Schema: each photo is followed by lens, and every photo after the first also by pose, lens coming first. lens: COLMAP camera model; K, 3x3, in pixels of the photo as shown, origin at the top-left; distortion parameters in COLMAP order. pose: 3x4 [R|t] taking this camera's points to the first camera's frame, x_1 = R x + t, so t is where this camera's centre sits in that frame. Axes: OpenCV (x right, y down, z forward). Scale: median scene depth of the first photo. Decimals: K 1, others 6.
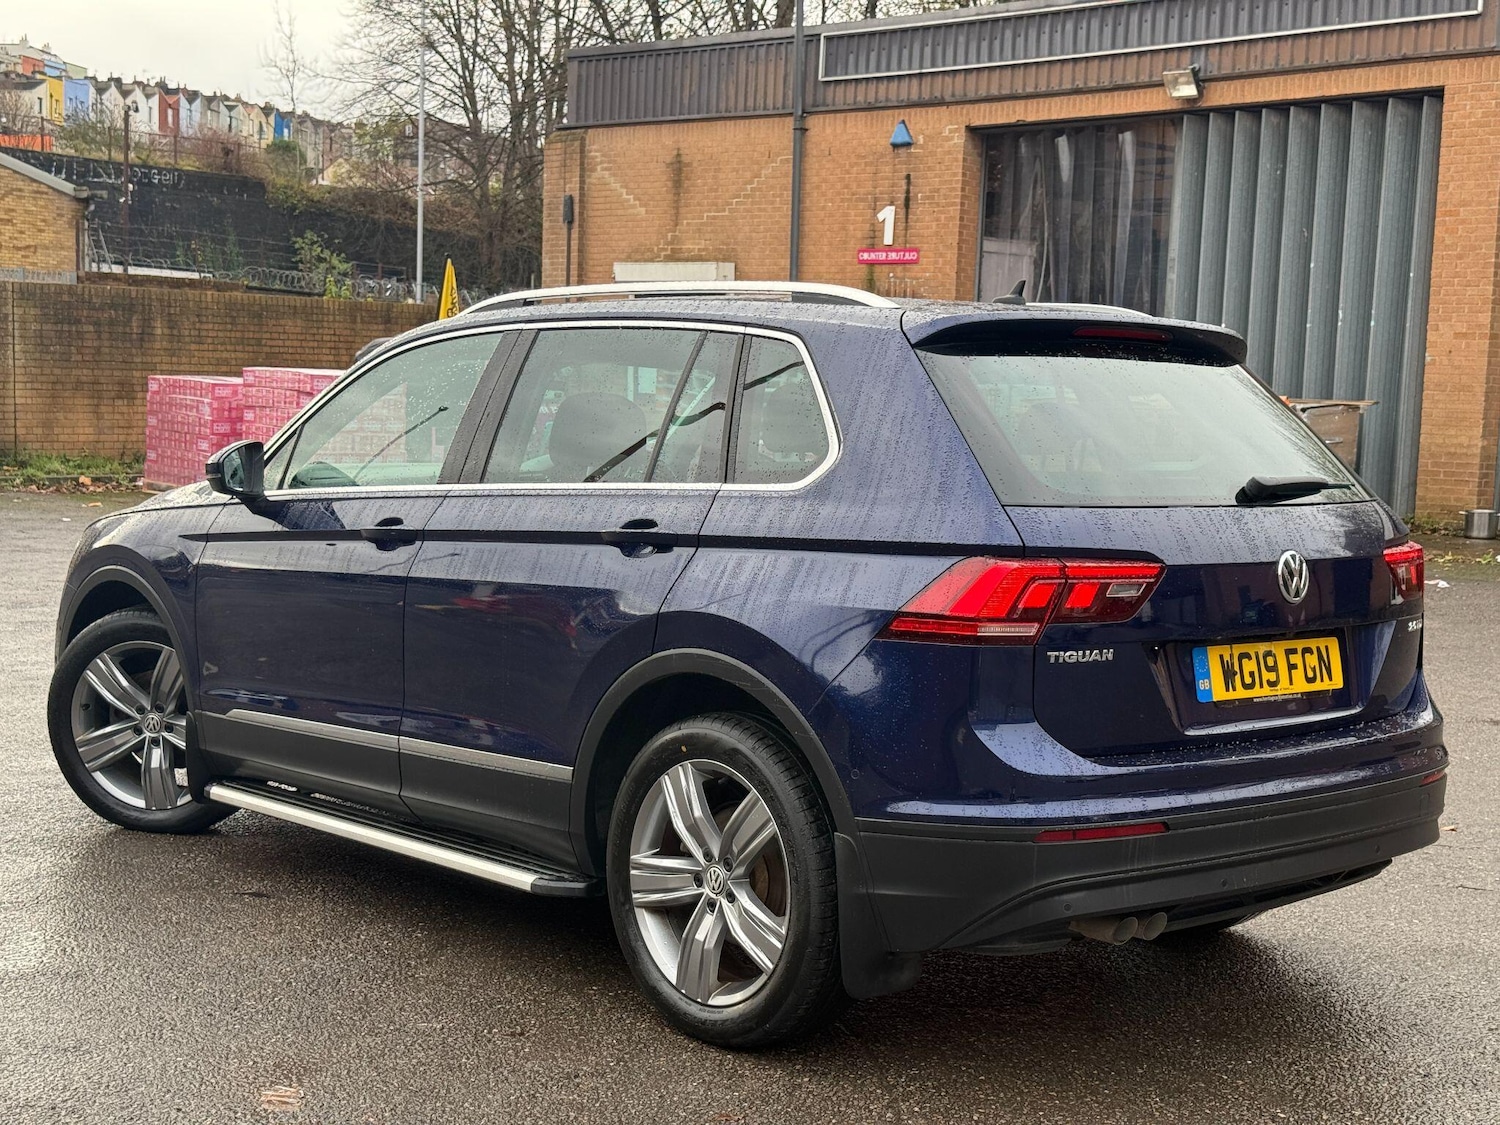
lens RADIAL K [[2105.2, 0, 738.9], [0, 2105.2, 526.2], [0, 0, 1]] dist [0.177963, -0.403843]
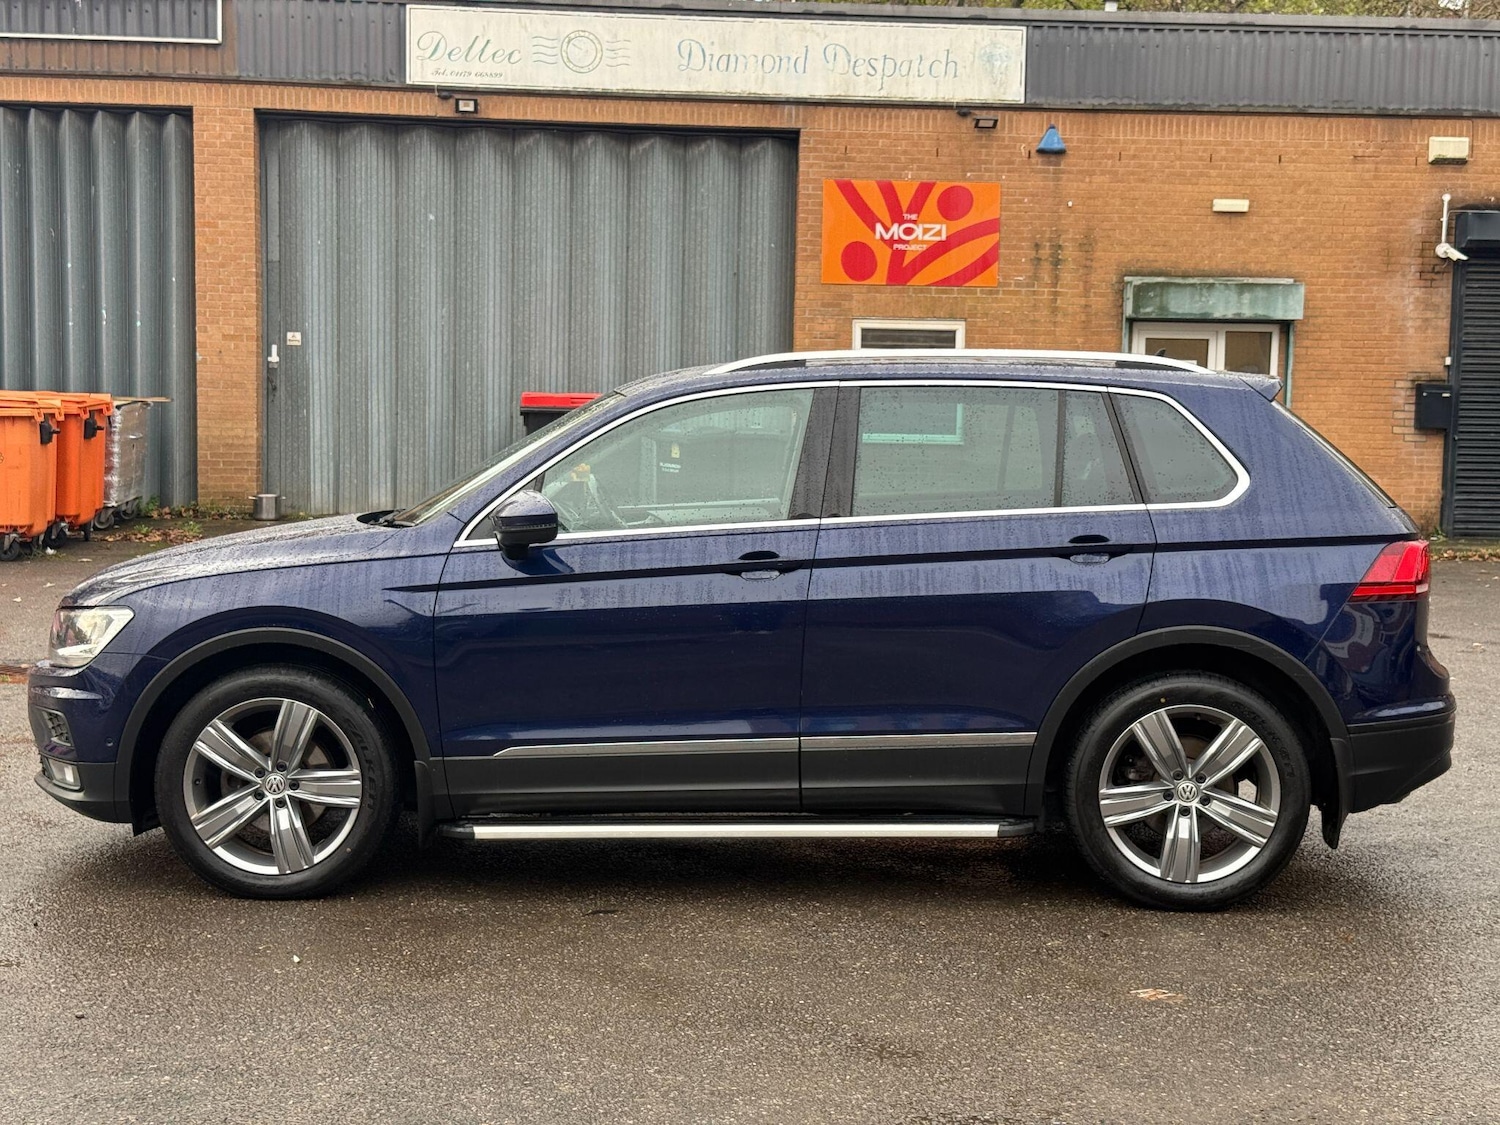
lens RADIAL K [[2111.0, 0, 723.1], [0, 2111.0, 526.8], [0, 0, 1]] dist [0.174052, -0.401053]
pose [[0.678791, -0.062181, 0.731694, -0.908585], [0.053067, 0.997957, 0.035579, -0.052472], [-0.732412, 0.014678, 0.680704, 0.206534]]
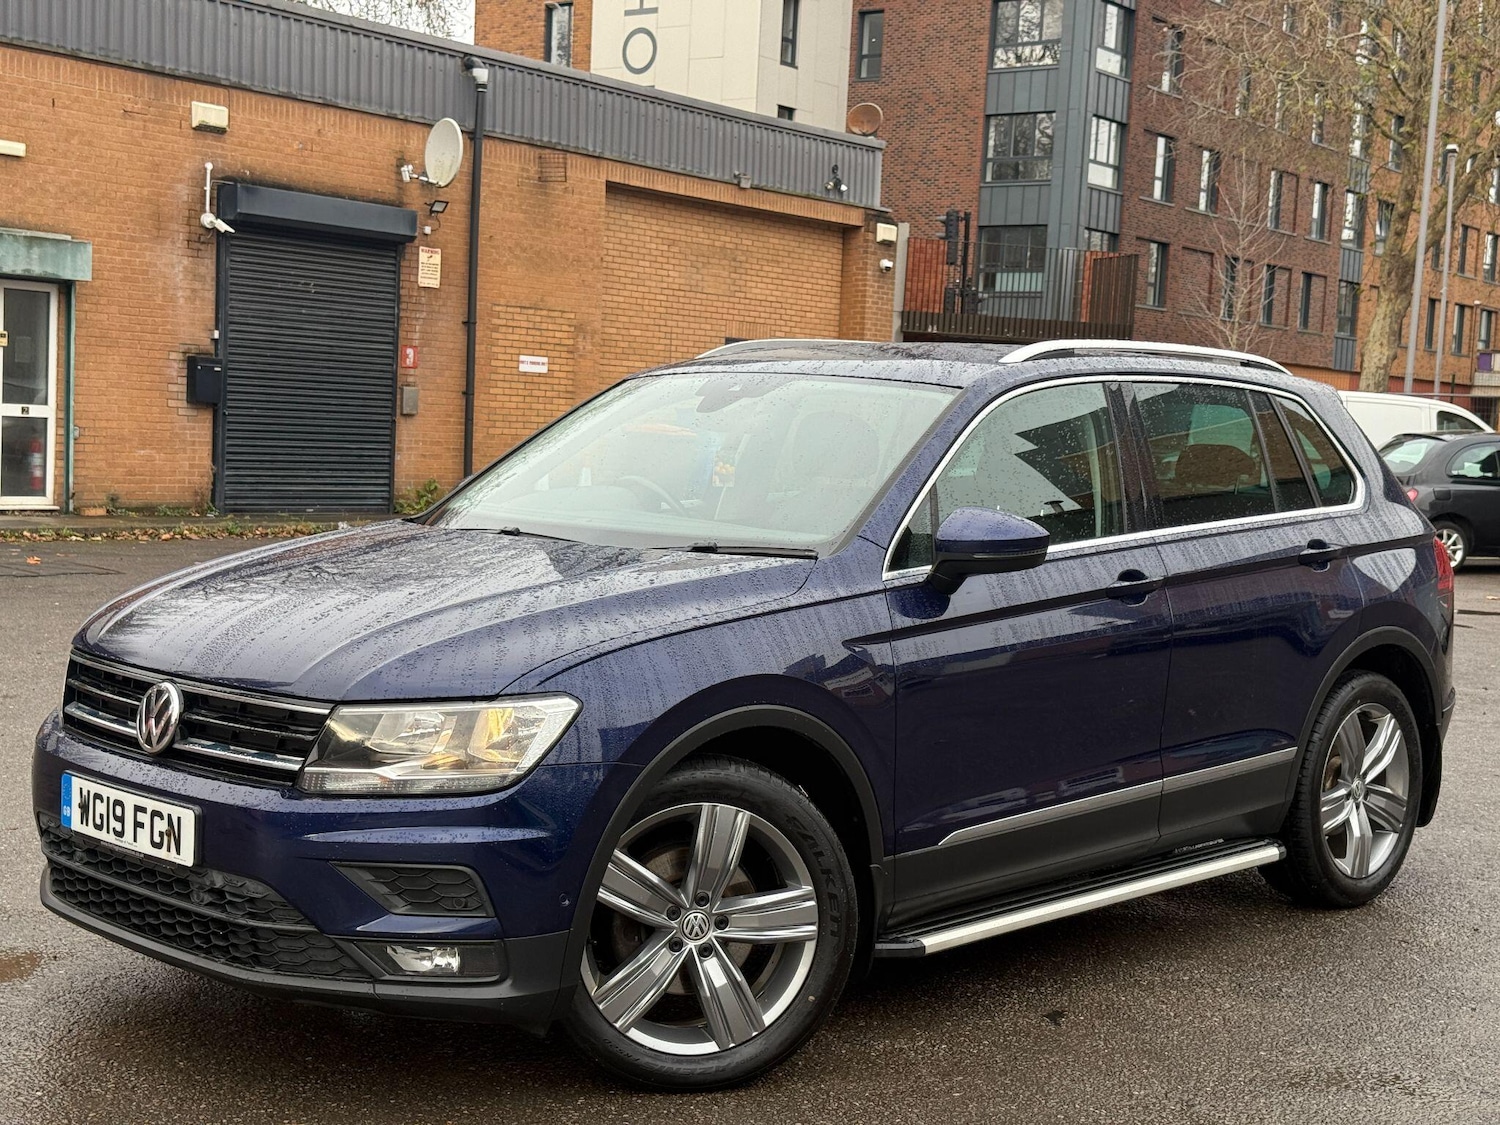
lens RADIAL K [[2099.5, 0, 751.3], [0, 2099.5, 561.9], [0, 0, 1]] dist [0.210089, -0.489070]
pose [[-0.074341, -0.099554, 0.992251, -1.019715], [0.019480, 0.994670, 0.101256, -0.100909], [-0.997043, 0.026857, -0.072006, 1.117102]]
